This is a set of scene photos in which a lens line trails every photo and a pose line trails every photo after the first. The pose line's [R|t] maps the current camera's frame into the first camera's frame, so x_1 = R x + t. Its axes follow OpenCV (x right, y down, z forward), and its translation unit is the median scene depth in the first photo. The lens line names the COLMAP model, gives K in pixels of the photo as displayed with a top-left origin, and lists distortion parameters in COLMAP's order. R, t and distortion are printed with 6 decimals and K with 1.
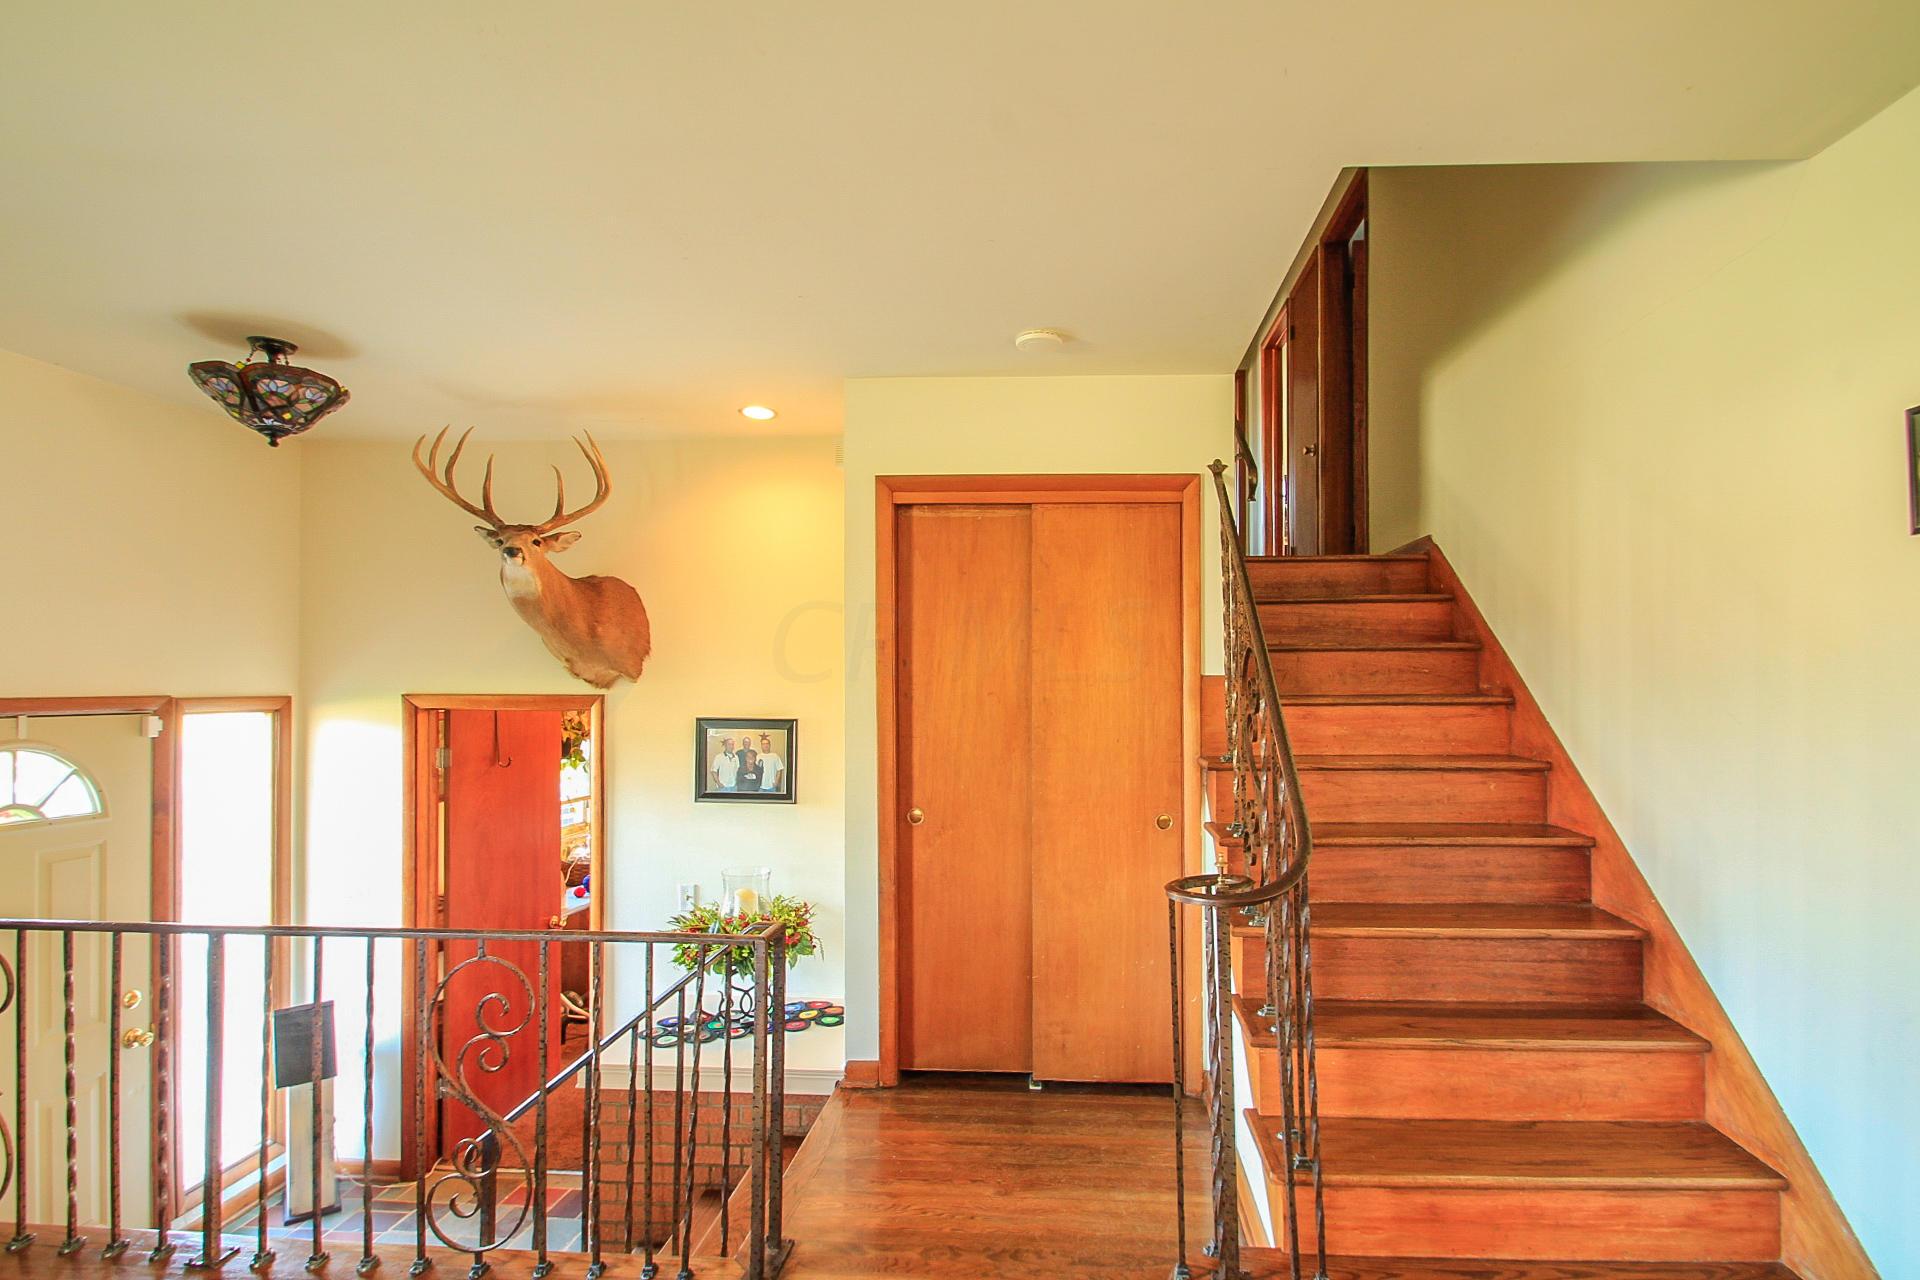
lens RADIAL K [[926.1, 0, 996.5], [0, 926.1, 681.6], [0, 0, 1]] dist [-0.012826, -0.002642]
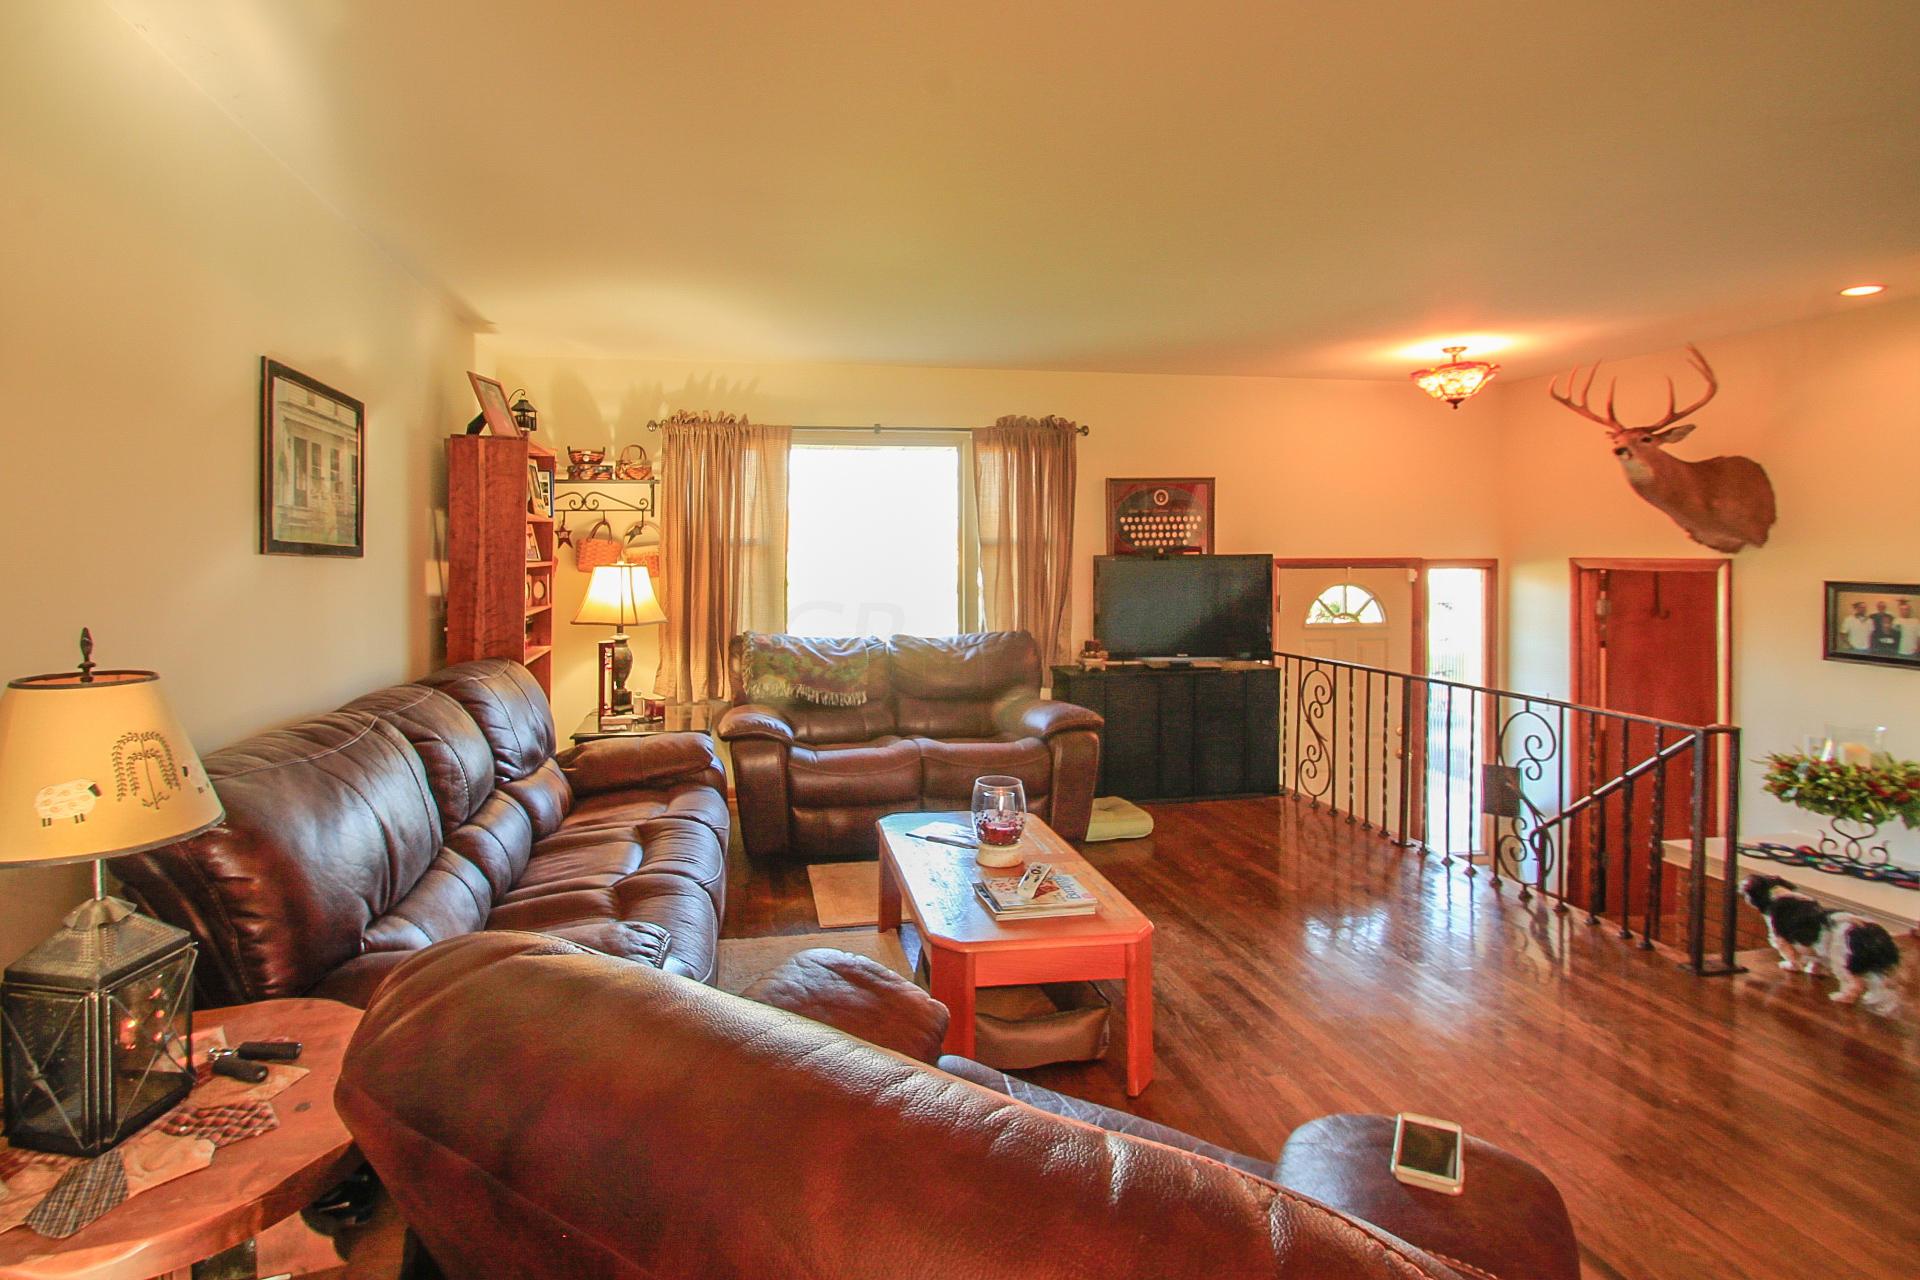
lens RADIAL K [[926.1, 0, 903.6], [0, 926.1, 560.7], [0, 0, 1]] dist [-0.012826, -0.002642]
pose [[0.237920, 0.006640, -0.971262, 0.452982], [0.002867, 0.999967, 0.007538, 0.005183], [0.971280, -0.004578, 0.237894, -0.285743]]
